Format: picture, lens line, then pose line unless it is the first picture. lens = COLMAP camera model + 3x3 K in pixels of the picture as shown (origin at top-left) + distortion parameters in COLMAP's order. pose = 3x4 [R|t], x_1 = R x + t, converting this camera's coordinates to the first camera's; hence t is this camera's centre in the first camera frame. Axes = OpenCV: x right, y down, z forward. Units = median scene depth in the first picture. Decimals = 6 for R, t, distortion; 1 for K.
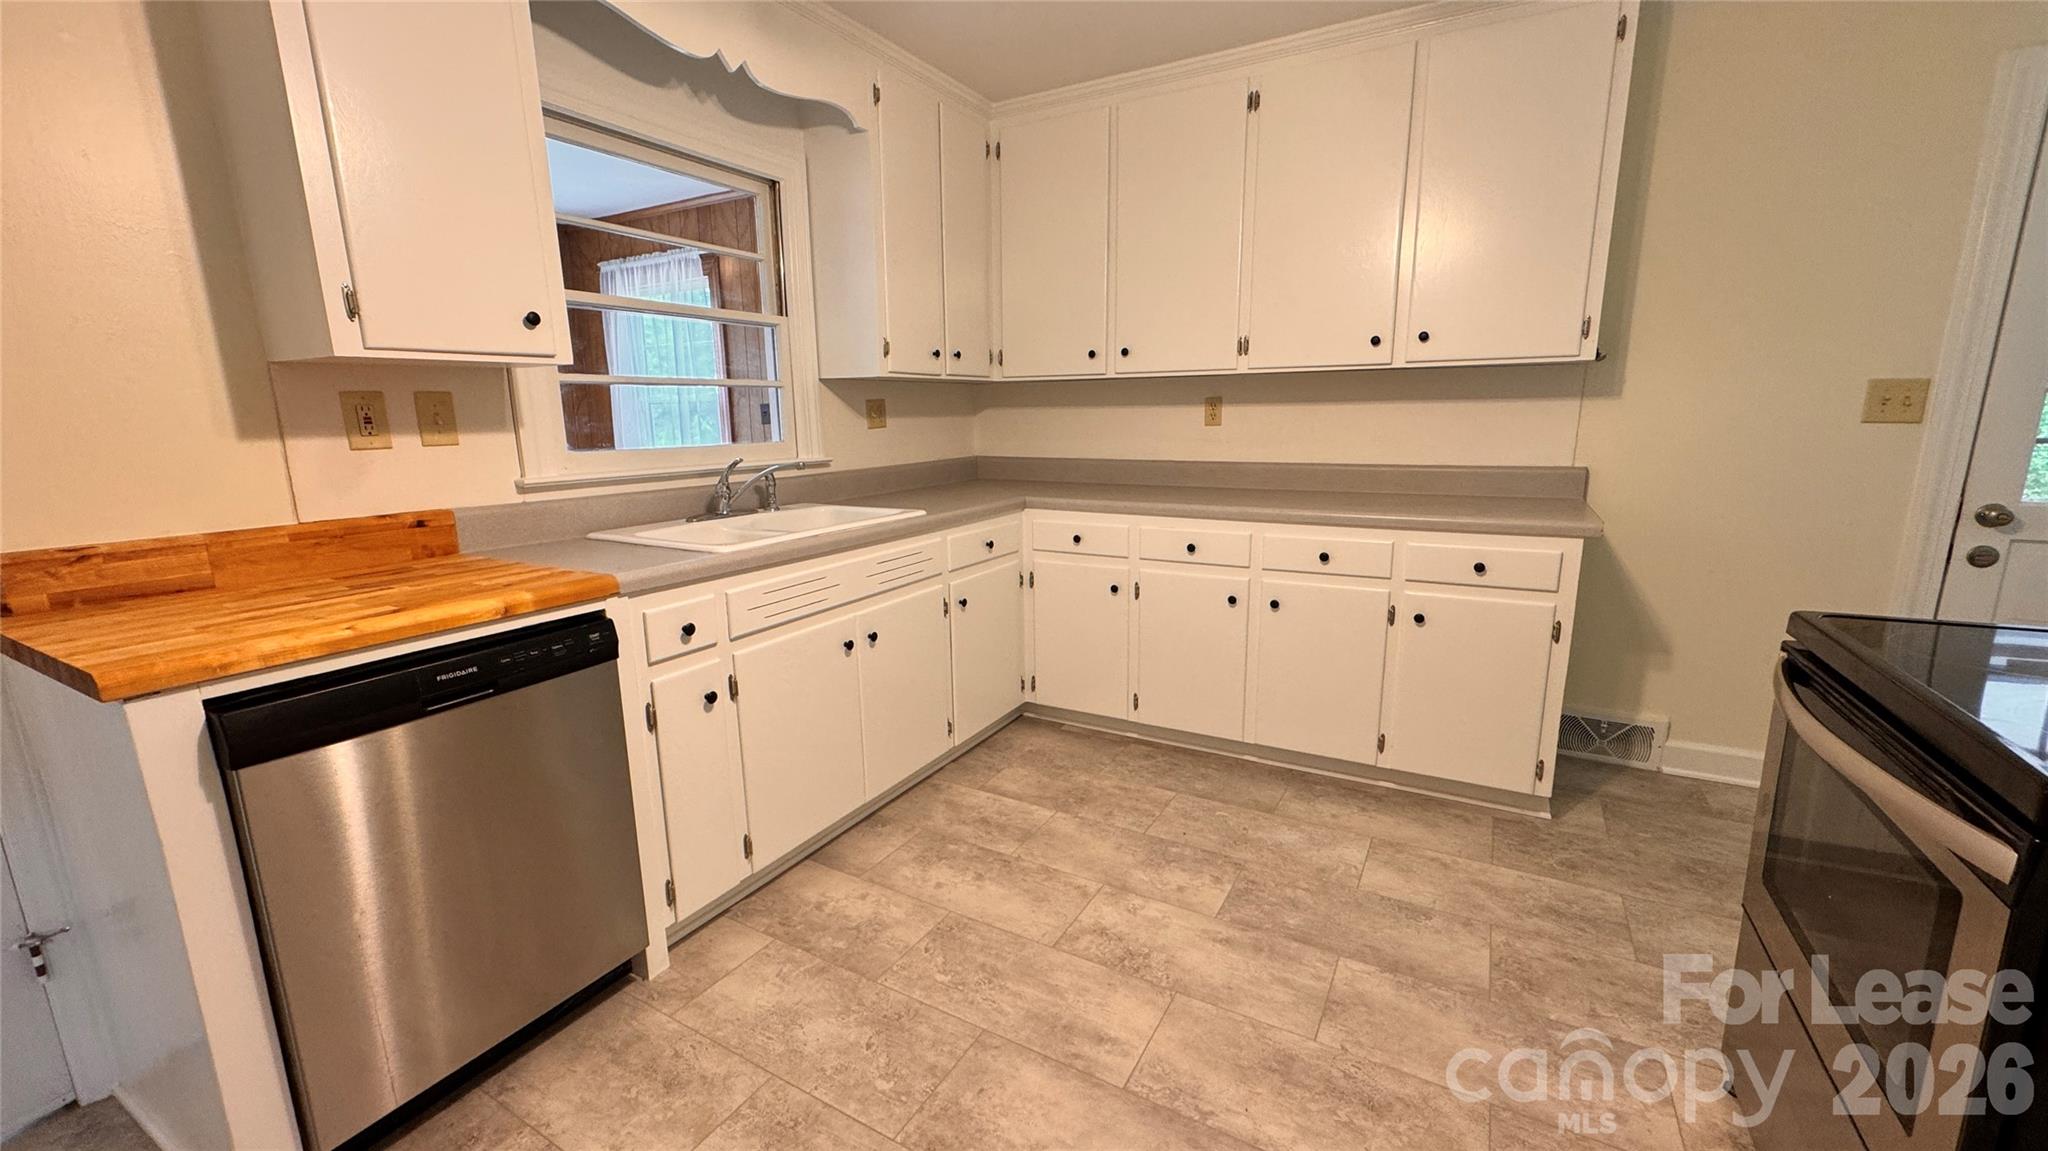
lens RADIAL K [[813.7, 0, 1023.6], [0, 813.7, 577.7], [0, 0, 1]] dist [-0.002753, 0.000792]
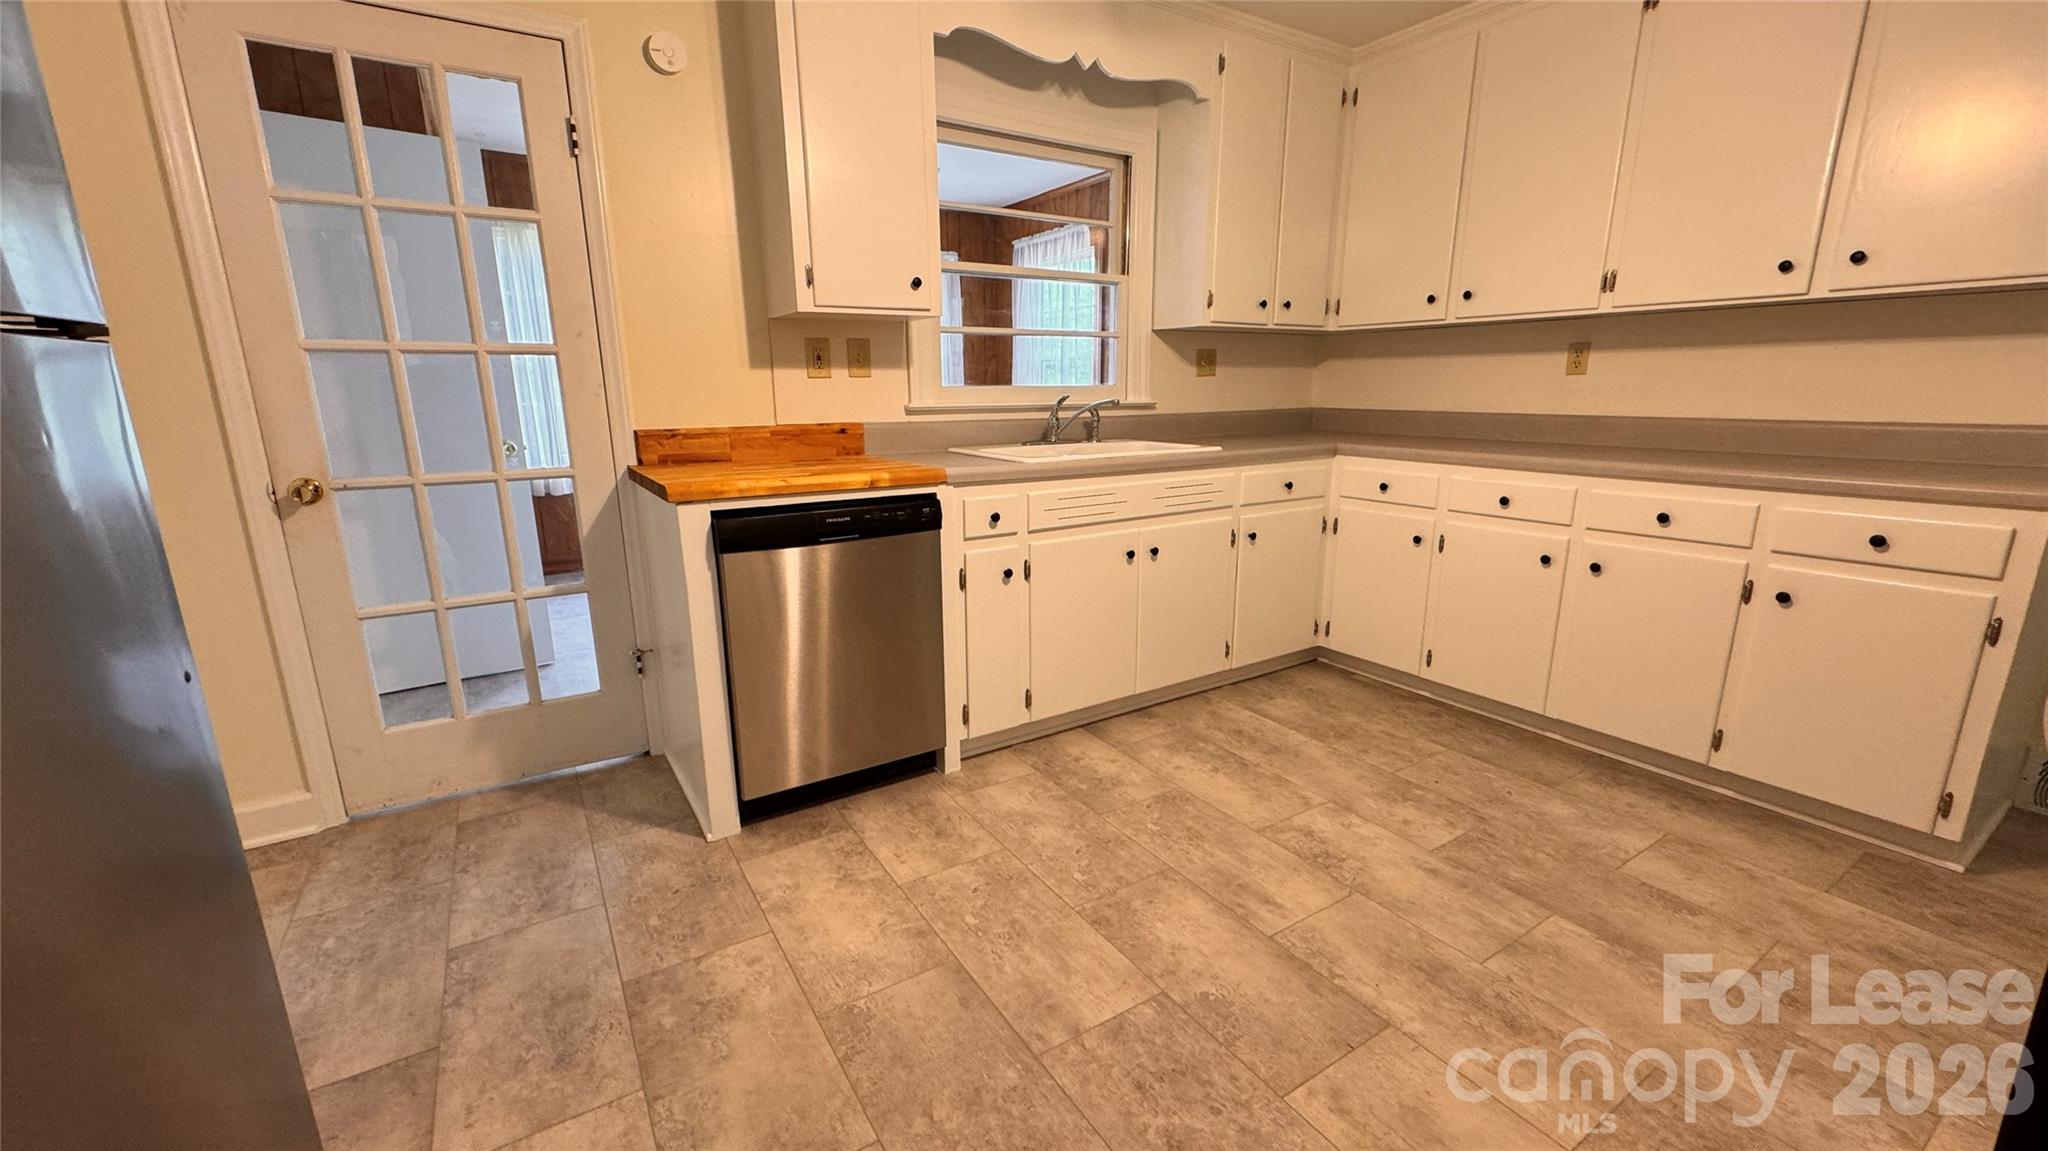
lens RADIAL K [[813.7, 0, 1022.6], [0, 813.7, 574.9], [0, 0, 1]] dist [-0.002753, 0.000792]
pose [[0.883980, 0.113264, -0.453598, 0.181030], [-0.097708, 0.993543, 0.057674, 0.058846], [0.457201, -0.006663, 0.889338, -0.113631]]
